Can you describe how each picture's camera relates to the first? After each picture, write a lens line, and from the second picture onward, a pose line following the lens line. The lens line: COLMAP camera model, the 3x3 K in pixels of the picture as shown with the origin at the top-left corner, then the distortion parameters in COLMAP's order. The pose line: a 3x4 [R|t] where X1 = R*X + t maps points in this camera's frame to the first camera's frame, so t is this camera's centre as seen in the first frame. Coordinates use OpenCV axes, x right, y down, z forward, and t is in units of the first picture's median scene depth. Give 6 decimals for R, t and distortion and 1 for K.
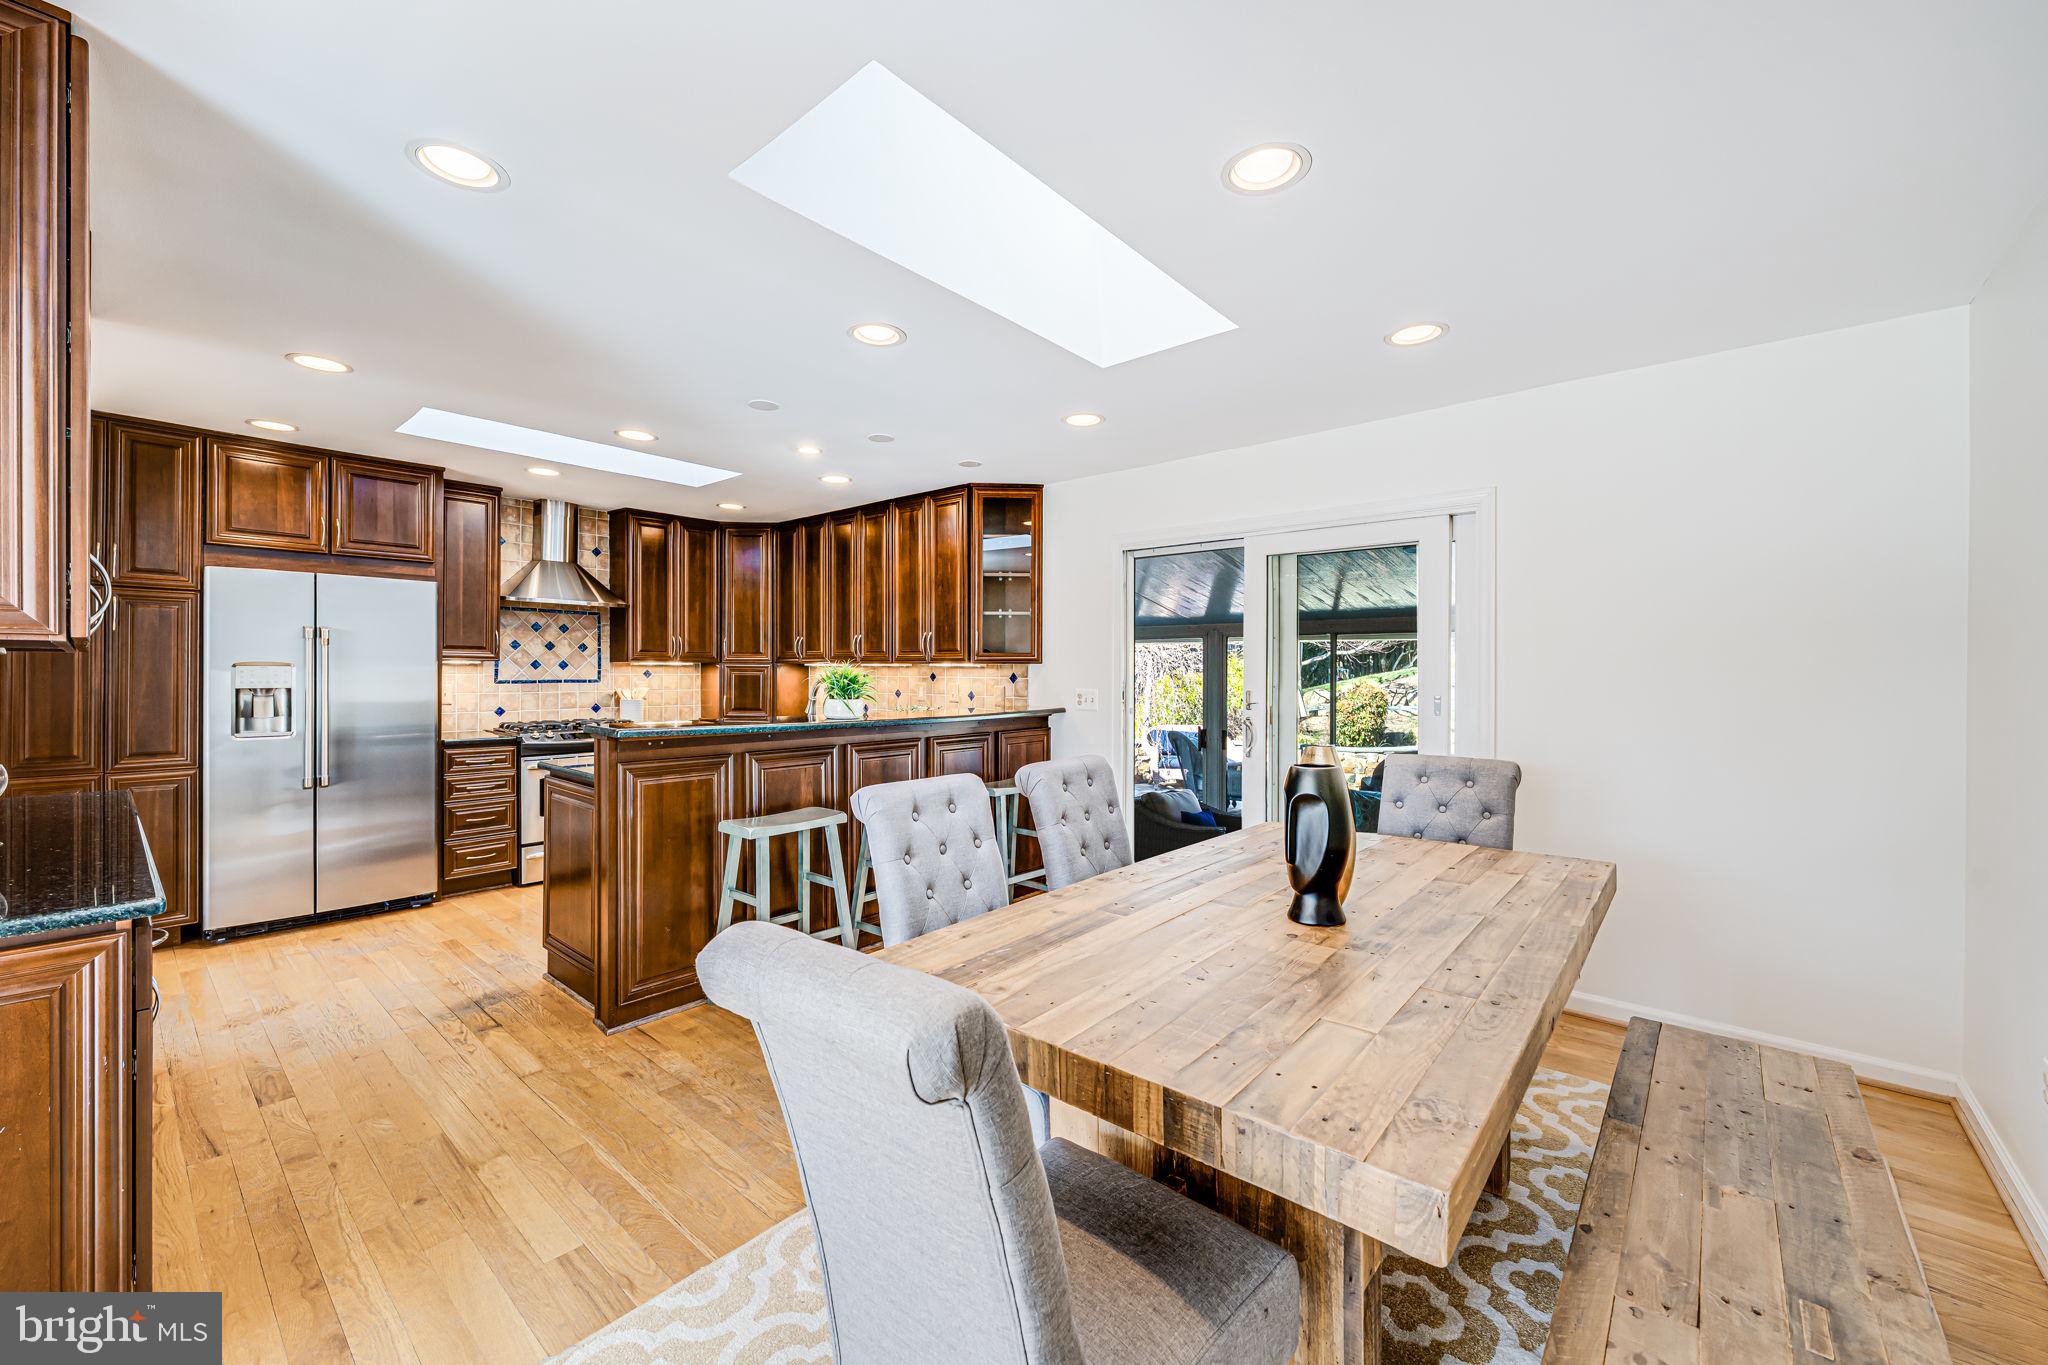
lens RADIAL K [[814.0, 0, 1016.5], [0, 814.0, 677.4], [0, 0, 1]] dist [-0.001082, -0.000203]
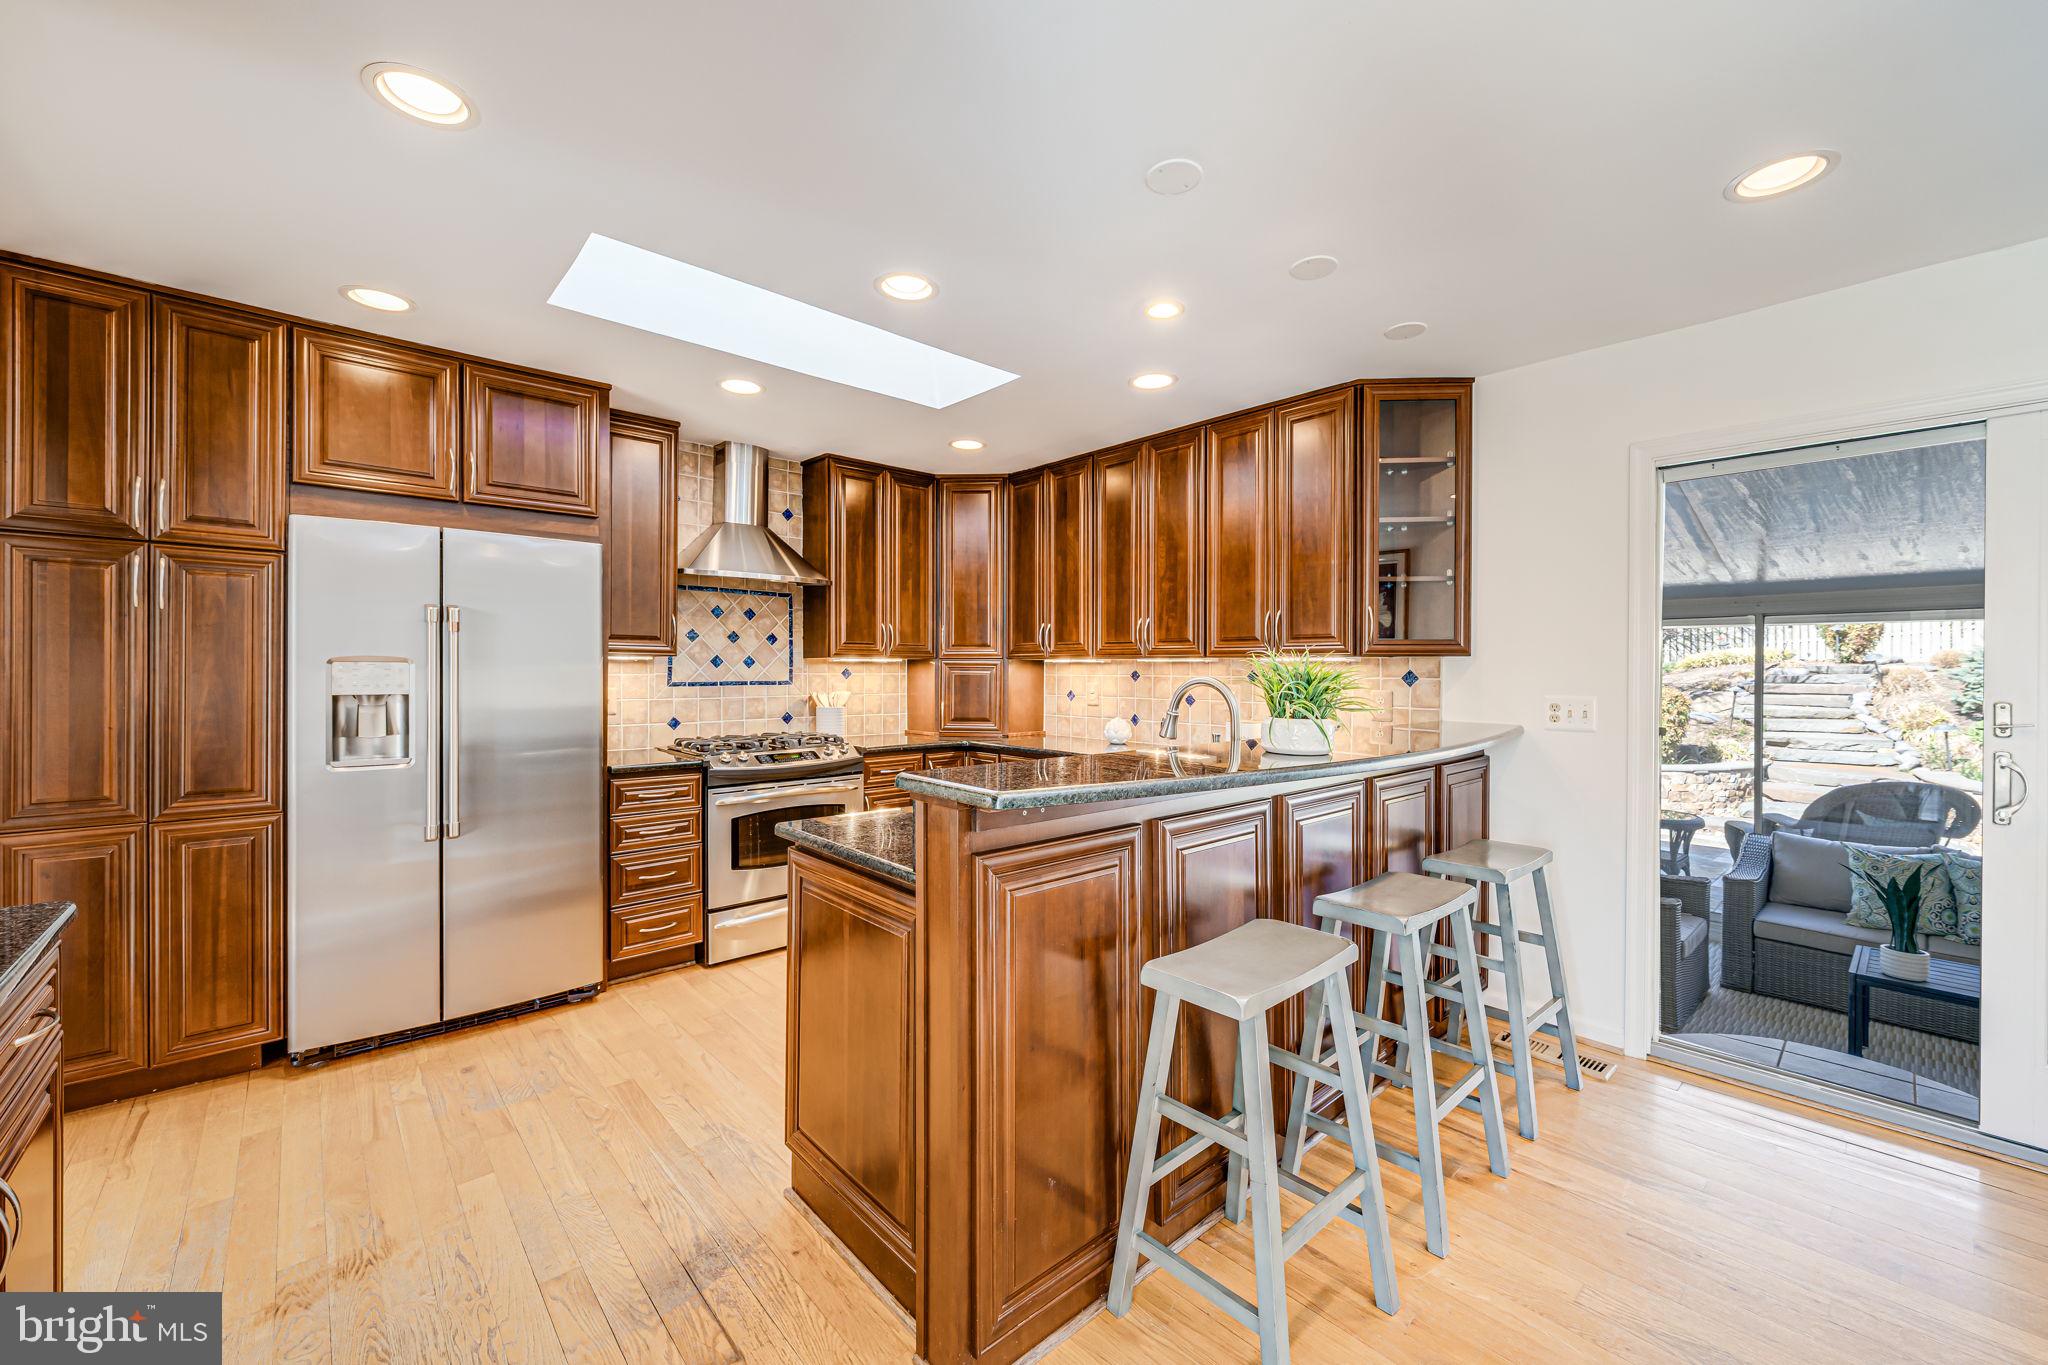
lens RADIAL K [[814.0, 0, 1016.5], [0, 814.0, 677.4], [0, 0, 1]] dist [-0.001082, -0.000203]
pose [[0.991968, -0.001142, -0.126486, -0.241209], [0.001152, 0.999999, 0.000009, -0.000374], [0.126486, -0.000155, 0.991968, 0.312359]]
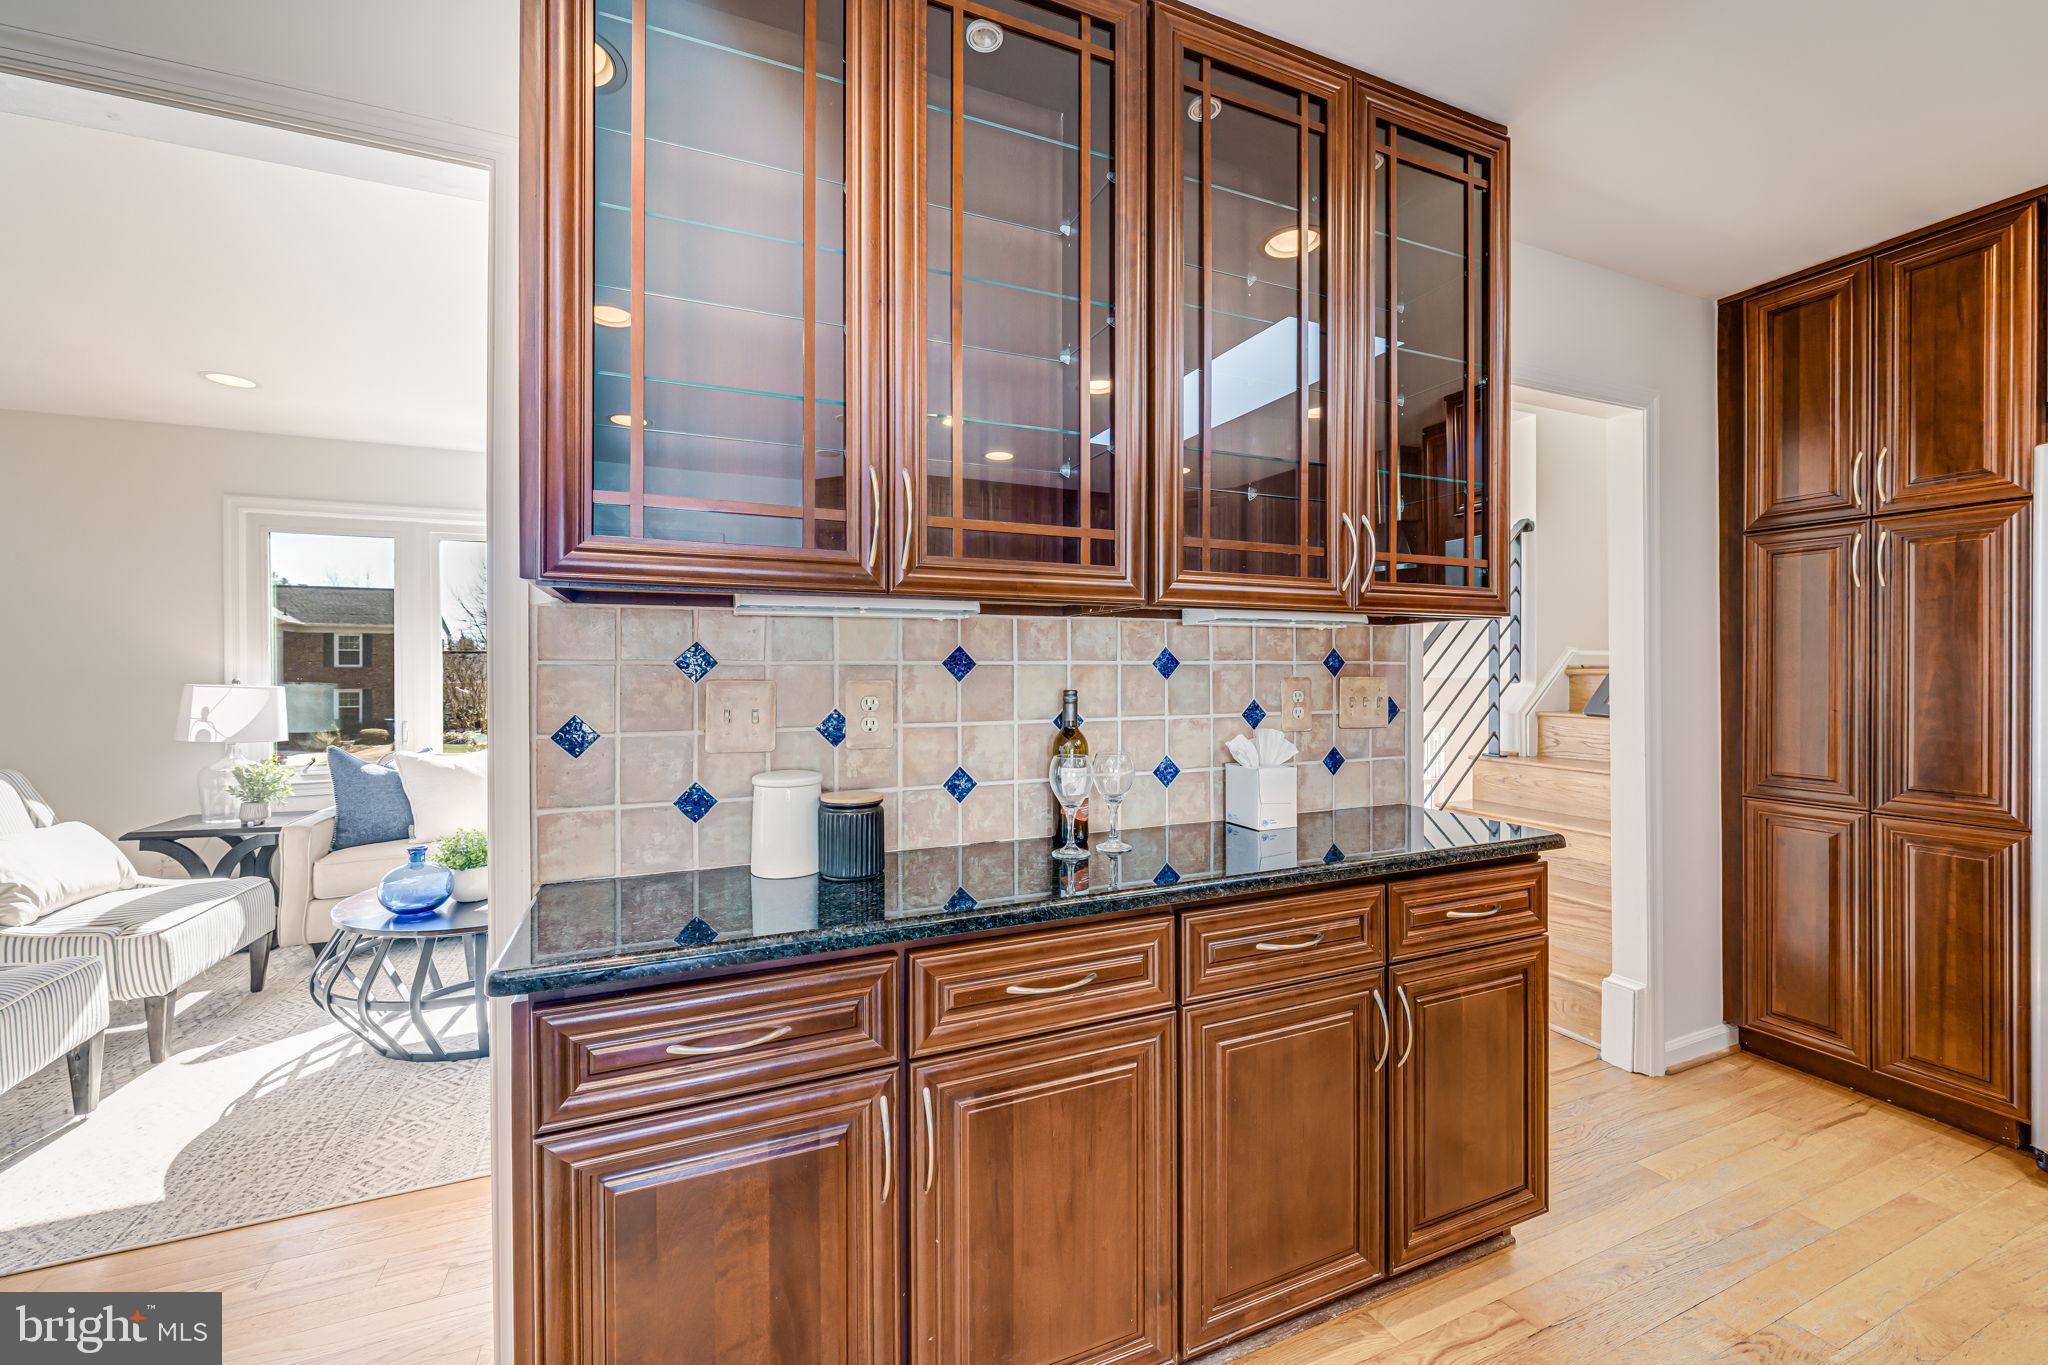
lens RADIAL K [[814.0, 0, 1016.5], [0, 814.0, 677.4], [0, 0, 1]] dist [-0.001082, -0.000203]
pose [[-0.428434, 0.003115, -0.903568, -0.191394], [0.002543, 0.999994, 0.002242, 0.006437], [0.903569, -0.001337, -0.428440, 0.487567]]
